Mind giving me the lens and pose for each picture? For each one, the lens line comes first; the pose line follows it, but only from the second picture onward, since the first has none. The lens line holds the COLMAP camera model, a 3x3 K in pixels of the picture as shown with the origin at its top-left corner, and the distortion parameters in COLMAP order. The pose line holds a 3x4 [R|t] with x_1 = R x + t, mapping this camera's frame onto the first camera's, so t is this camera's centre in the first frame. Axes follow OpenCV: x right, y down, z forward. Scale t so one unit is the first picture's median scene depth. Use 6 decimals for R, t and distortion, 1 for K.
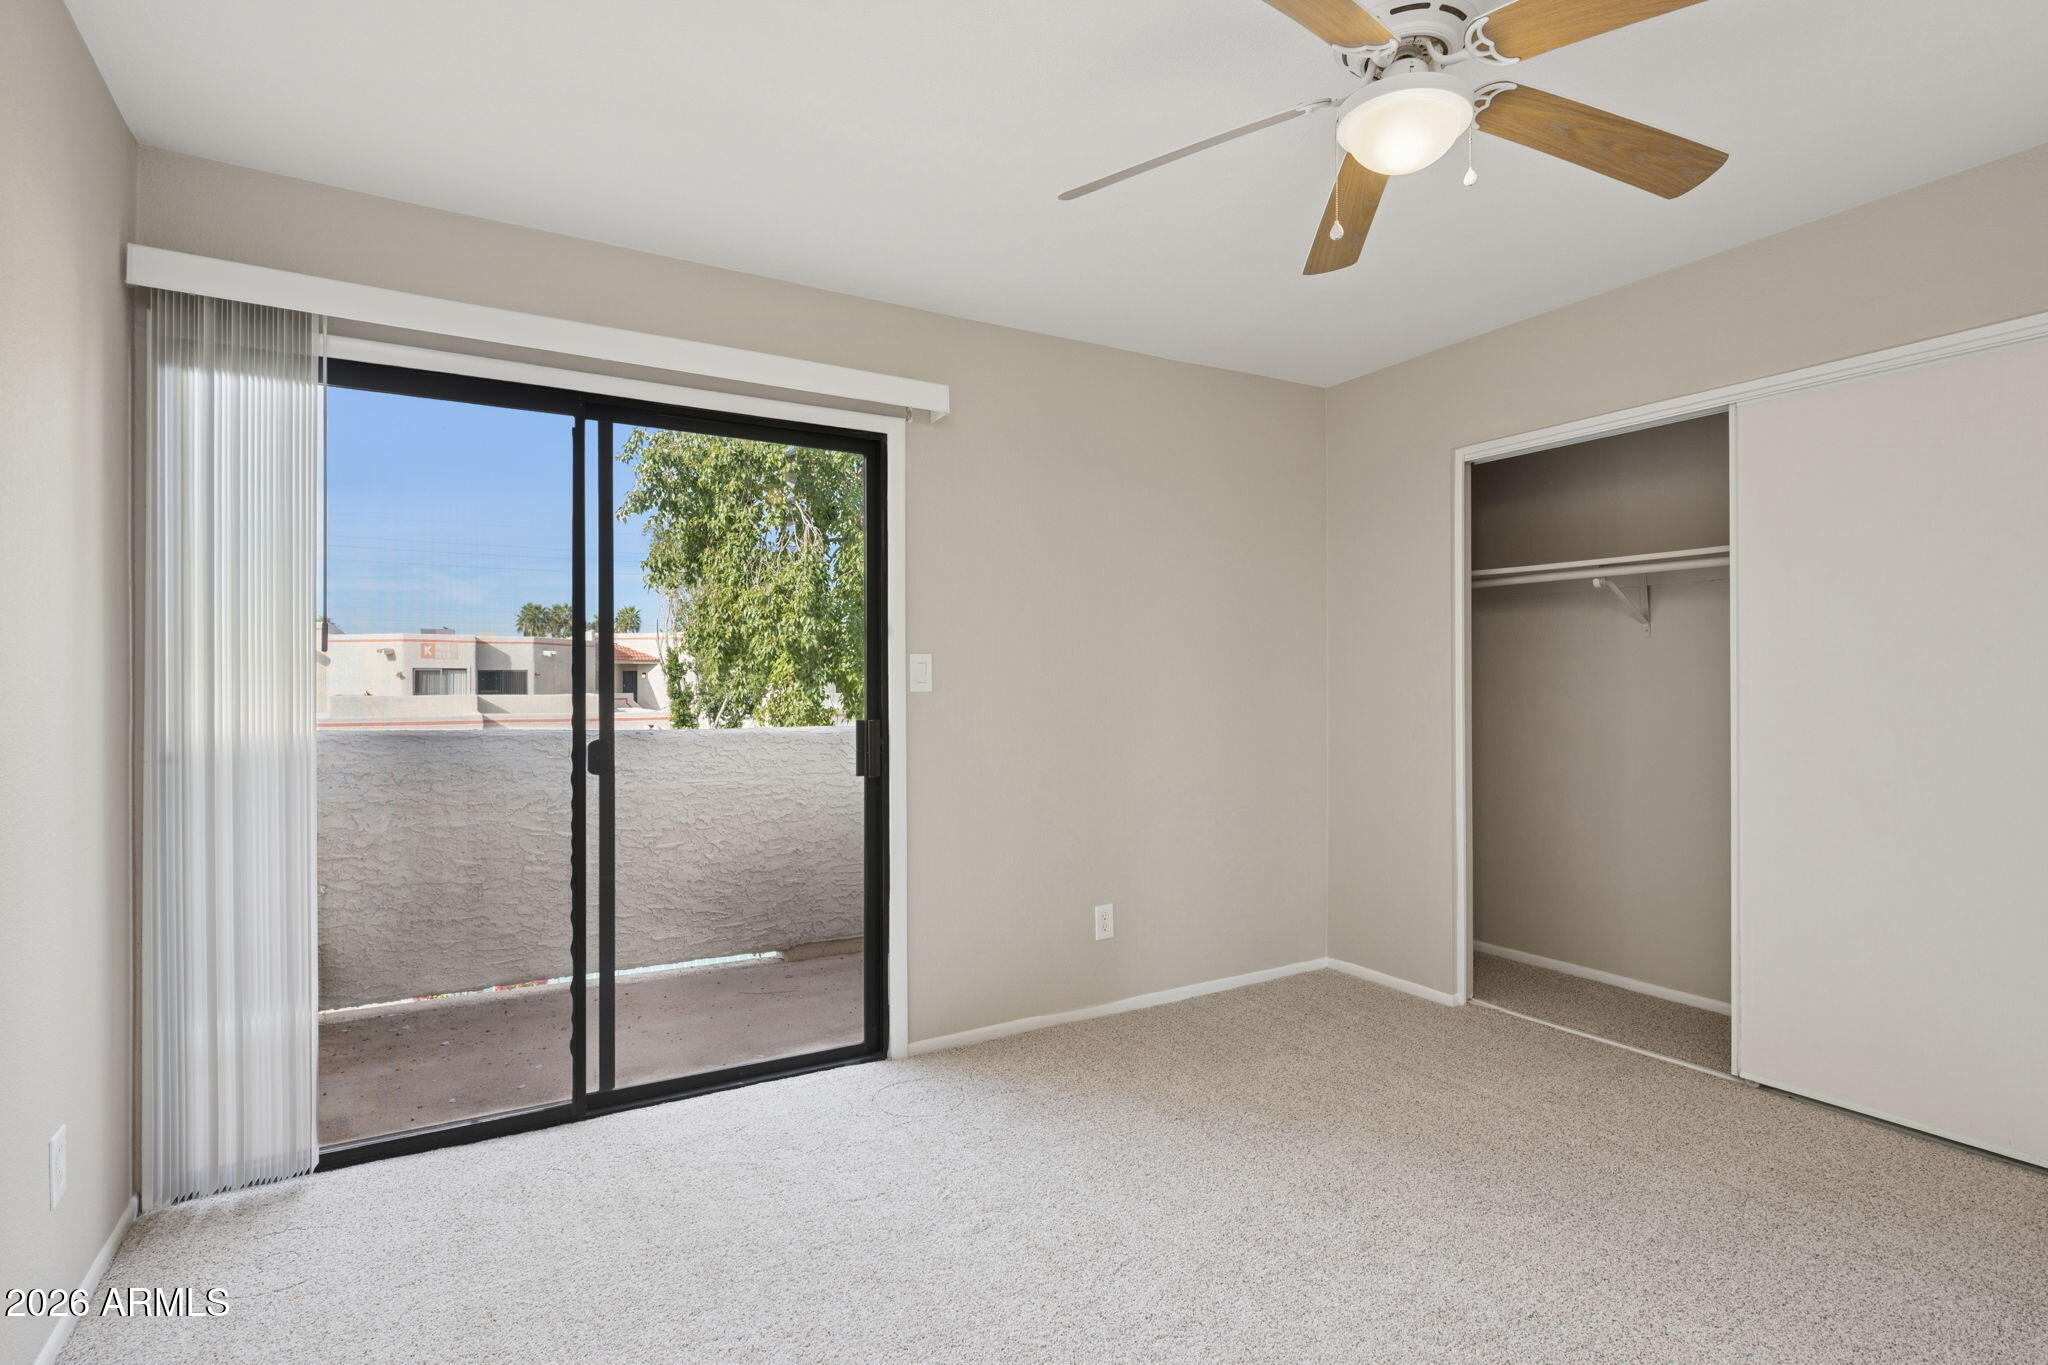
lens RADIAL K [[995.0, 0, 987.6], [0, 995.0, 684.9], [0, 0, 1]] dist [-0.002030, 0.000034]
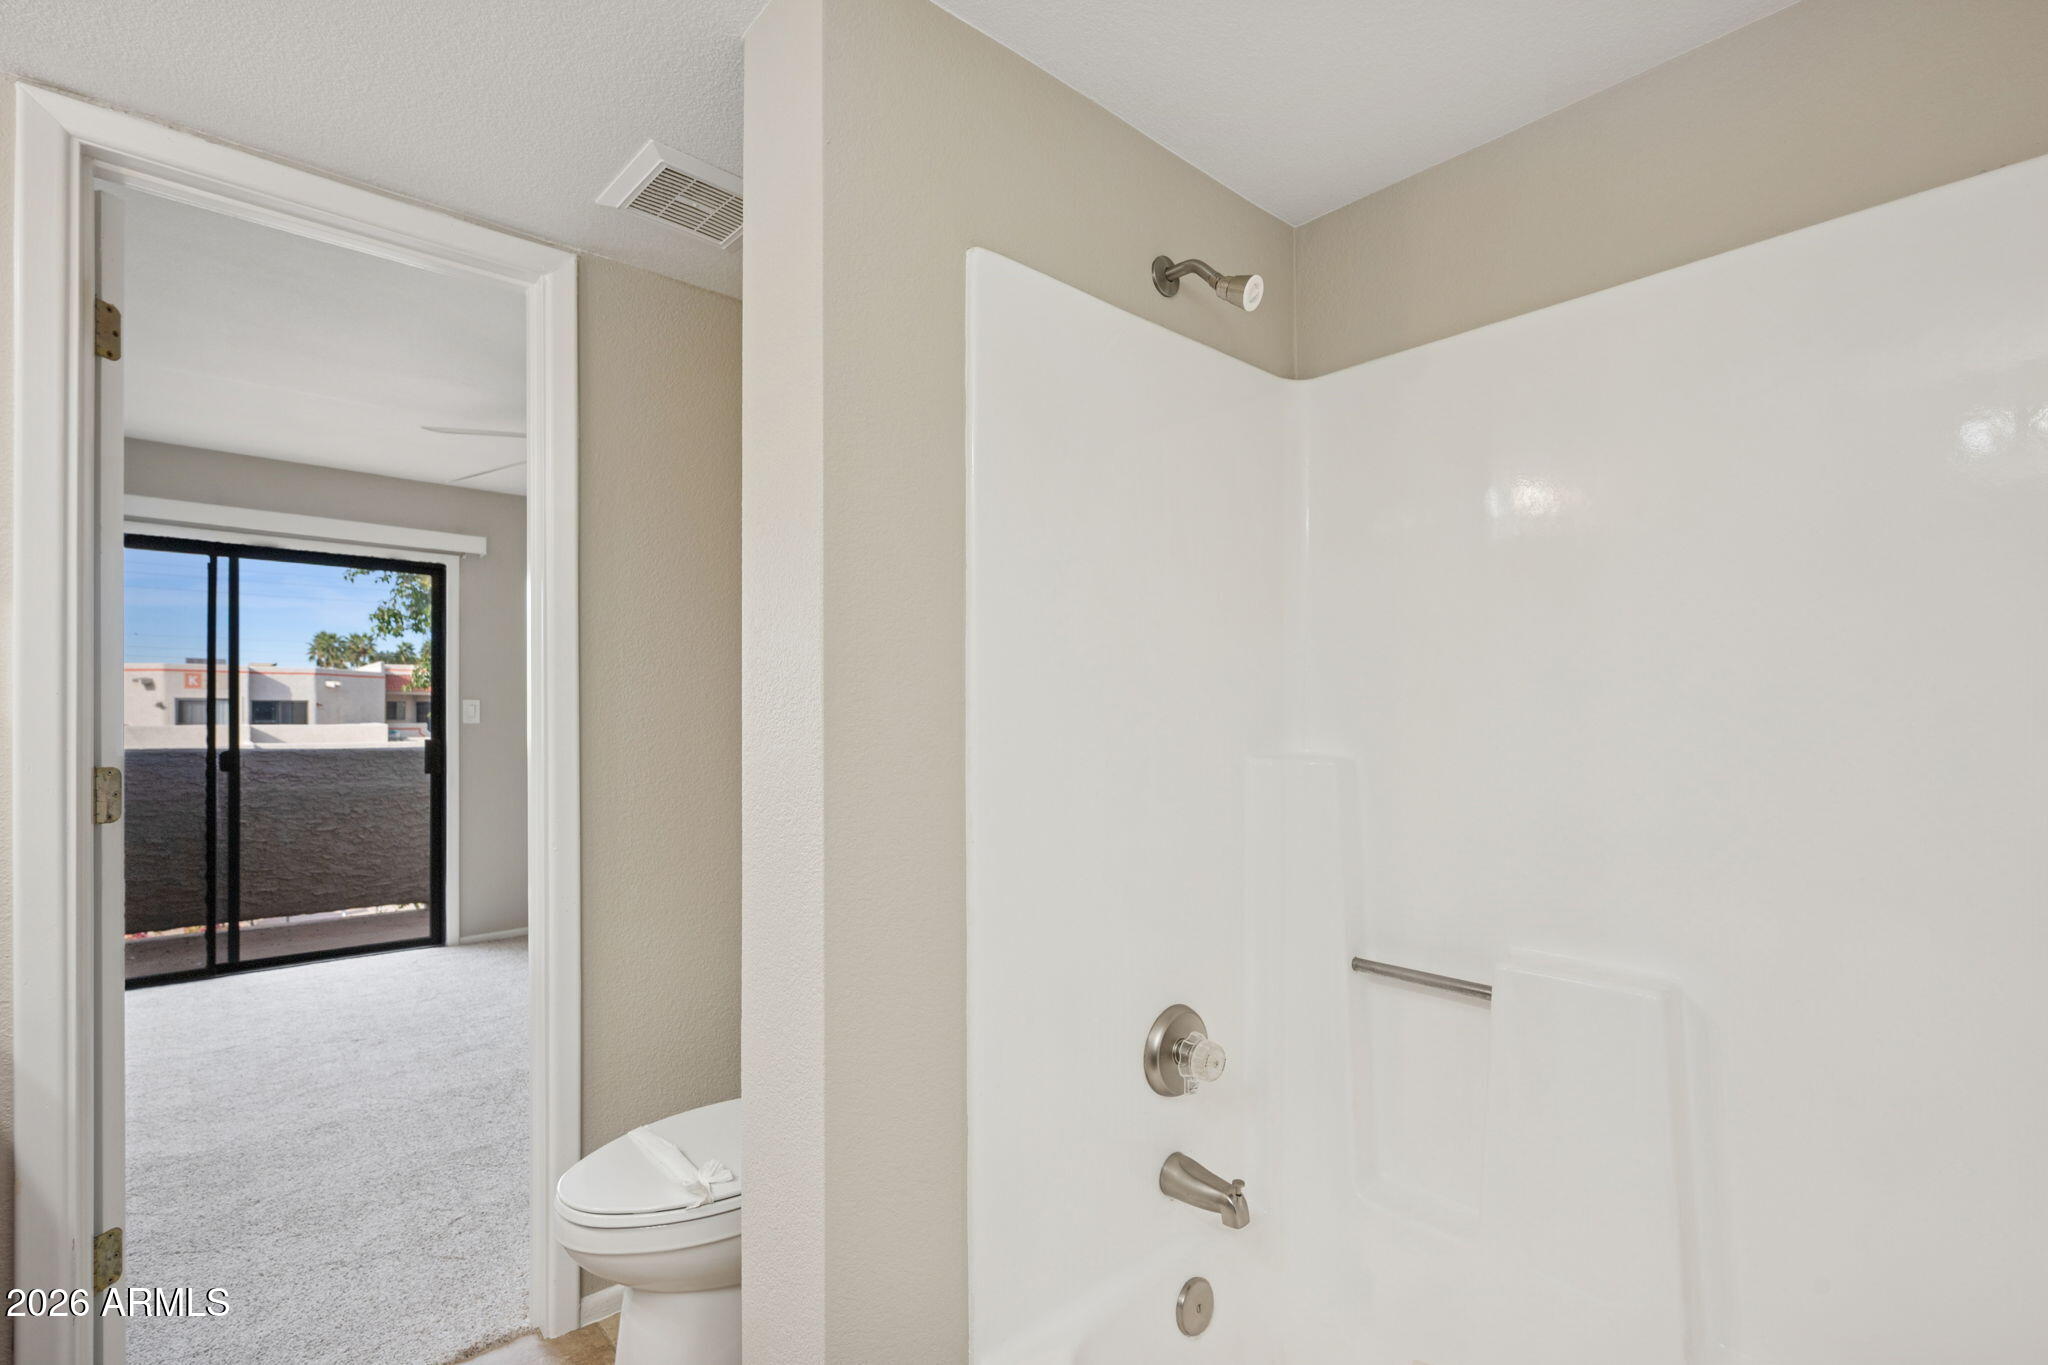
lens RADIAL K [[941.7, 0, 1065.3], [0, 941.7, 719.6], [0, 0, 1]] dist [-0.002967, -0.000520]
pose [[0.975557, 0.002987, 0.219725, 0.413005], [-0.003685, 0.999989, 0.002766, -0.004539], [-0.219715, -0.003508, 0.975558, -0.548391]]
